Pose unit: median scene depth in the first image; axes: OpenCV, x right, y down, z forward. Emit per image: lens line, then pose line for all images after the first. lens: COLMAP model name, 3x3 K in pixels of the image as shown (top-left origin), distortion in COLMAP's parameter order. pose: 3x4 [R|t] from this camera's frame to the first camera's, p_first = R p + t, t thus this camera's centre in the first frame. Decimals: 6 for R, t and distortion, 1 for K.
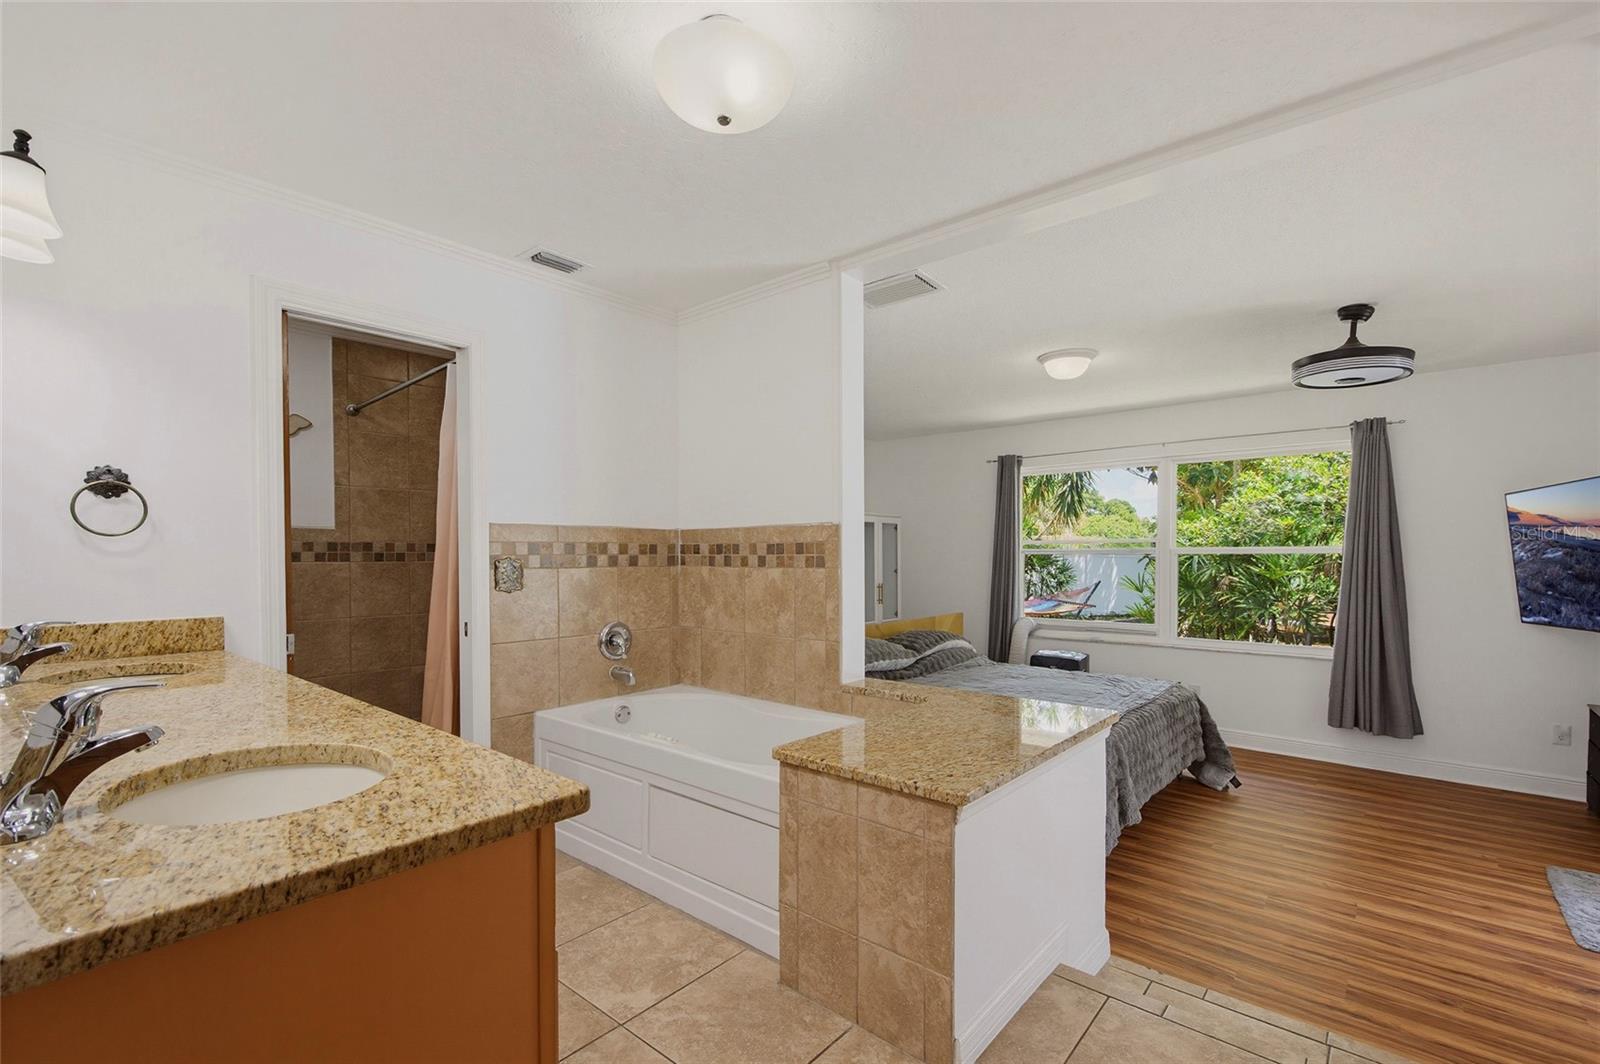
lens RADIAL K [[711.2, 0, 768.3], [0, 711.2, 552.8], [0, 0, 1]] dist [0.008071, -0.003271]
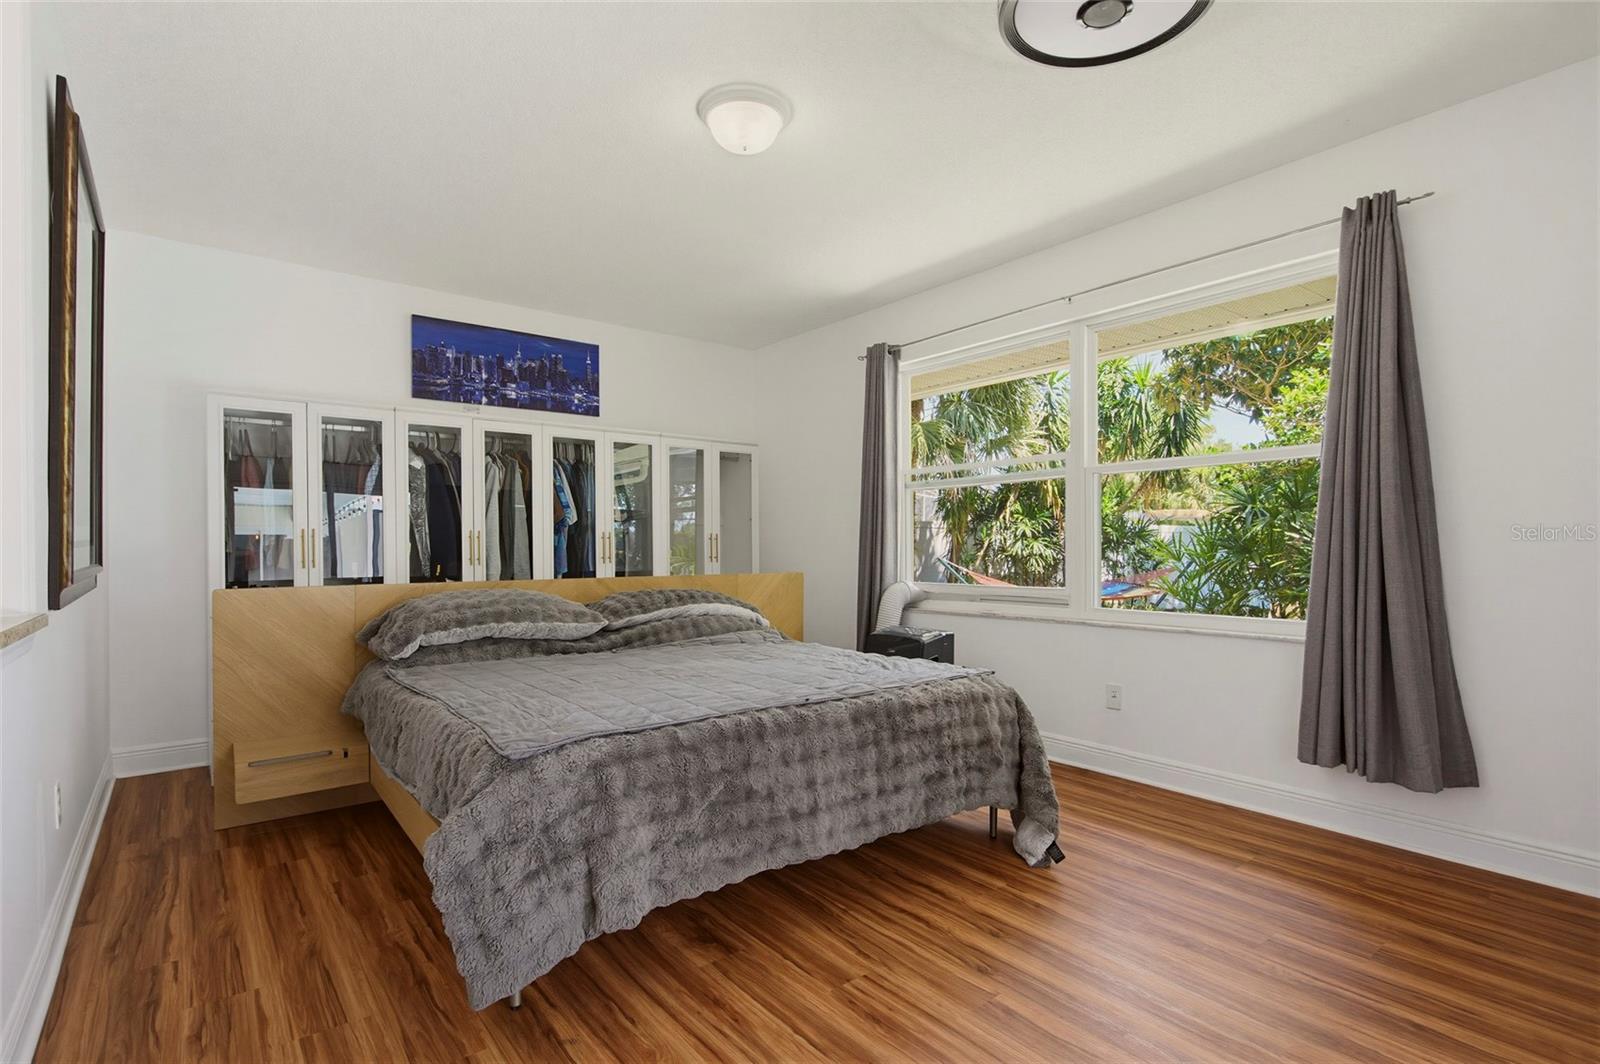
lens RADIAL K [[757.5, 0, 797.6], [0, 757.5, 540.5], [0, 0, 1]] dist [0.005412, 0.000559]
pose [[0.984824, 0.001301, -0.173549, 0.452760], [-0.003054, 0.999947, -0.009835, 0.070199], [0.173527, 0.010216, 0.984776, 0.312236]]
